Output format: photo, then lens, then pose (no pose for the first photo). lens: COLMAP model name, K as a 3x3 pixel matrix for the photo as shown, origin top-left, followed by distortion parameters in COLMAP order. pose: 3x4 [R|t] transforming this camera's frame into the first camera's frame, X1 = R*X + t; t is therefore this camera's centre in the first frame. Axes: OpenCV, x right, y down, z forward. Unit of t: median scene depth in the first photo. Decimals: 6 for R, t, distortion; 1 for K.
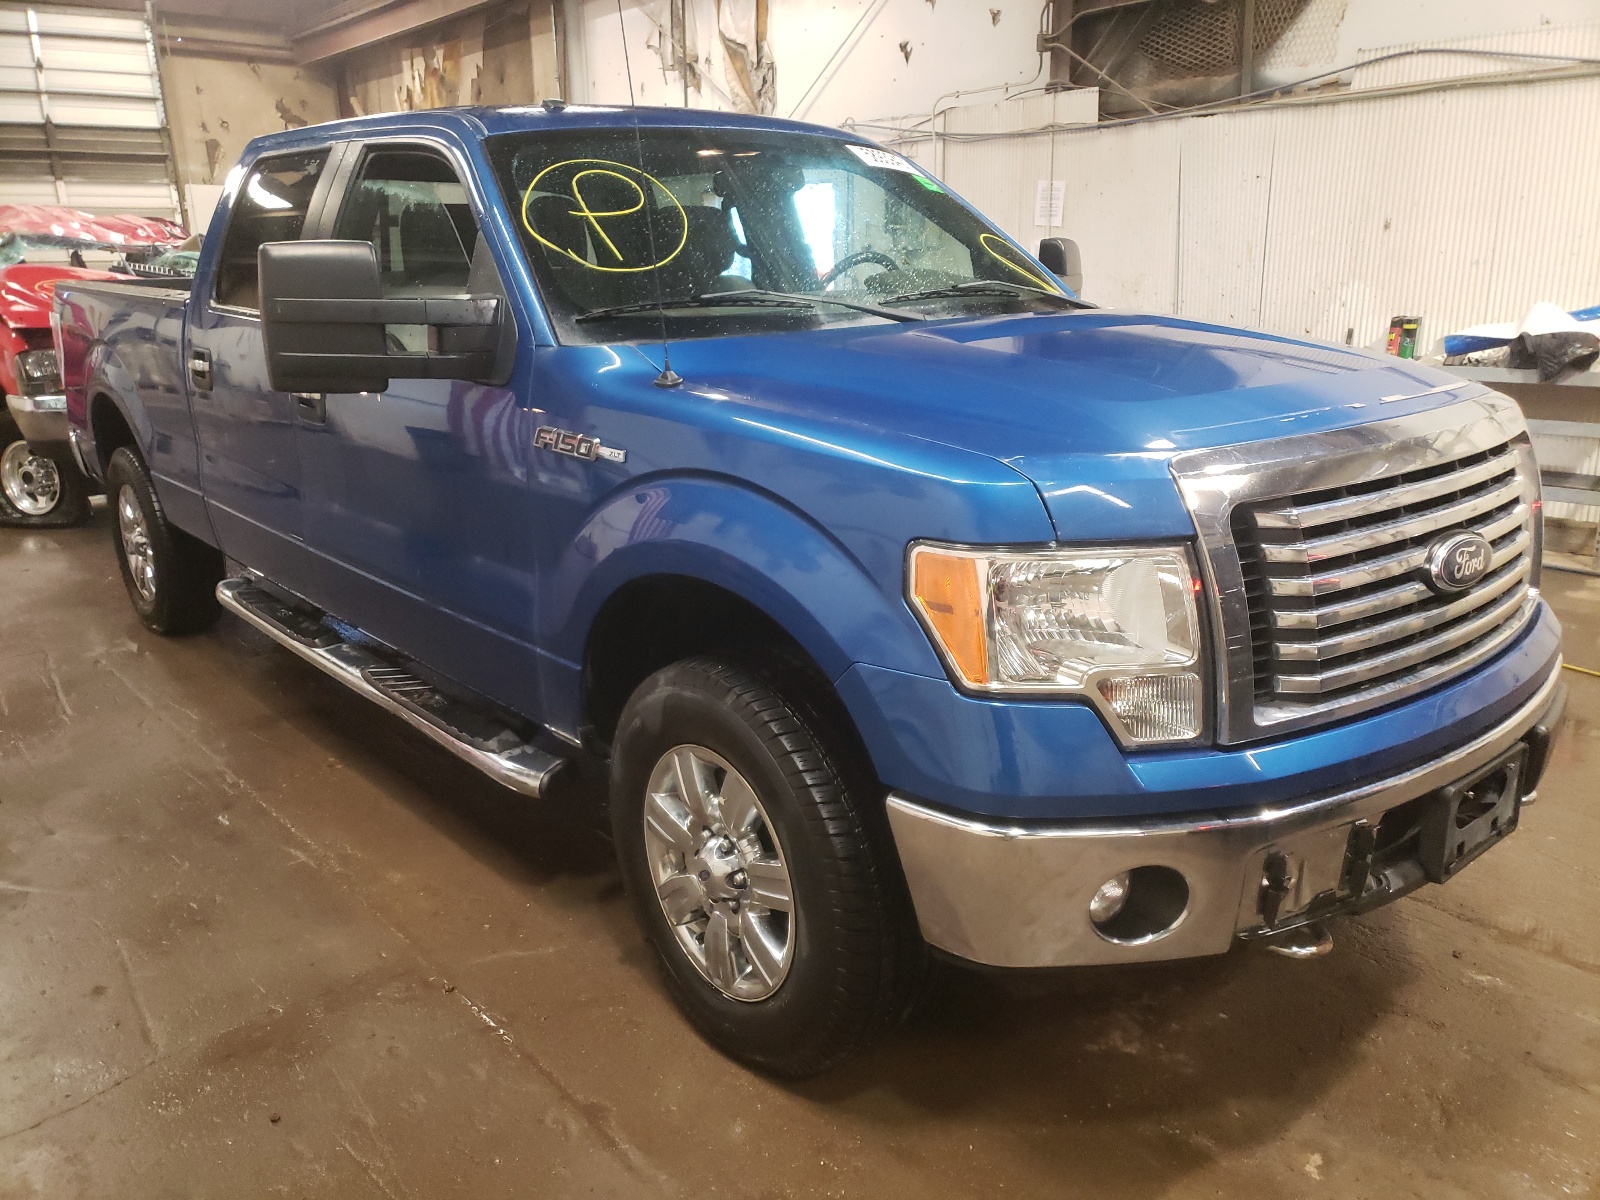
lens RADIAL K [[1262.3, 0, 789.2], [0, 1262.3, 614.9], [0, 0, 1]] dist [0.036737, -0.018265]
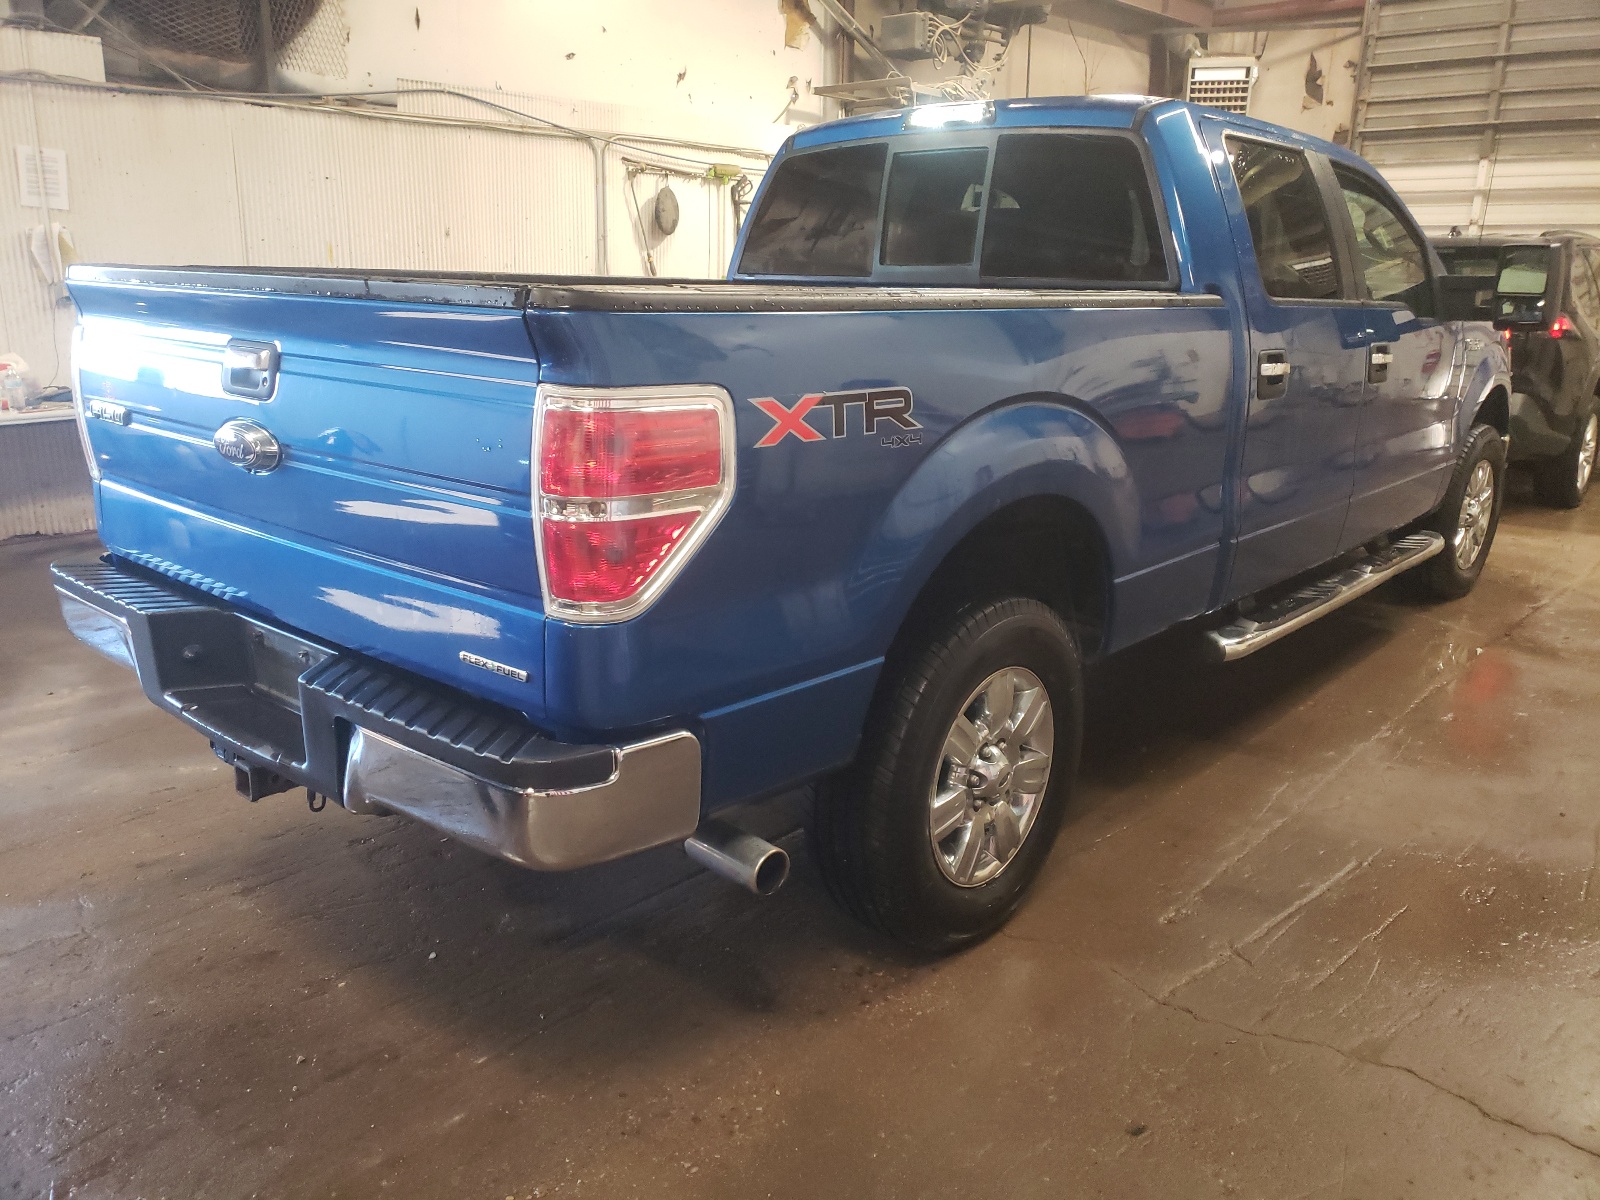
lens RADIAL K [[1262.3, 0, 788.5], [0, 1262.3, 586.8], [0, 0, 1]] dist [0.036737, -0.018265]
pose [[-0.164618, -0.229574, 0.959269, -0.778187], [0.266726, 0.925943, 0.267371, -0.228207], [-0.949609, 0.299876, -0.091193, 0.888978]]
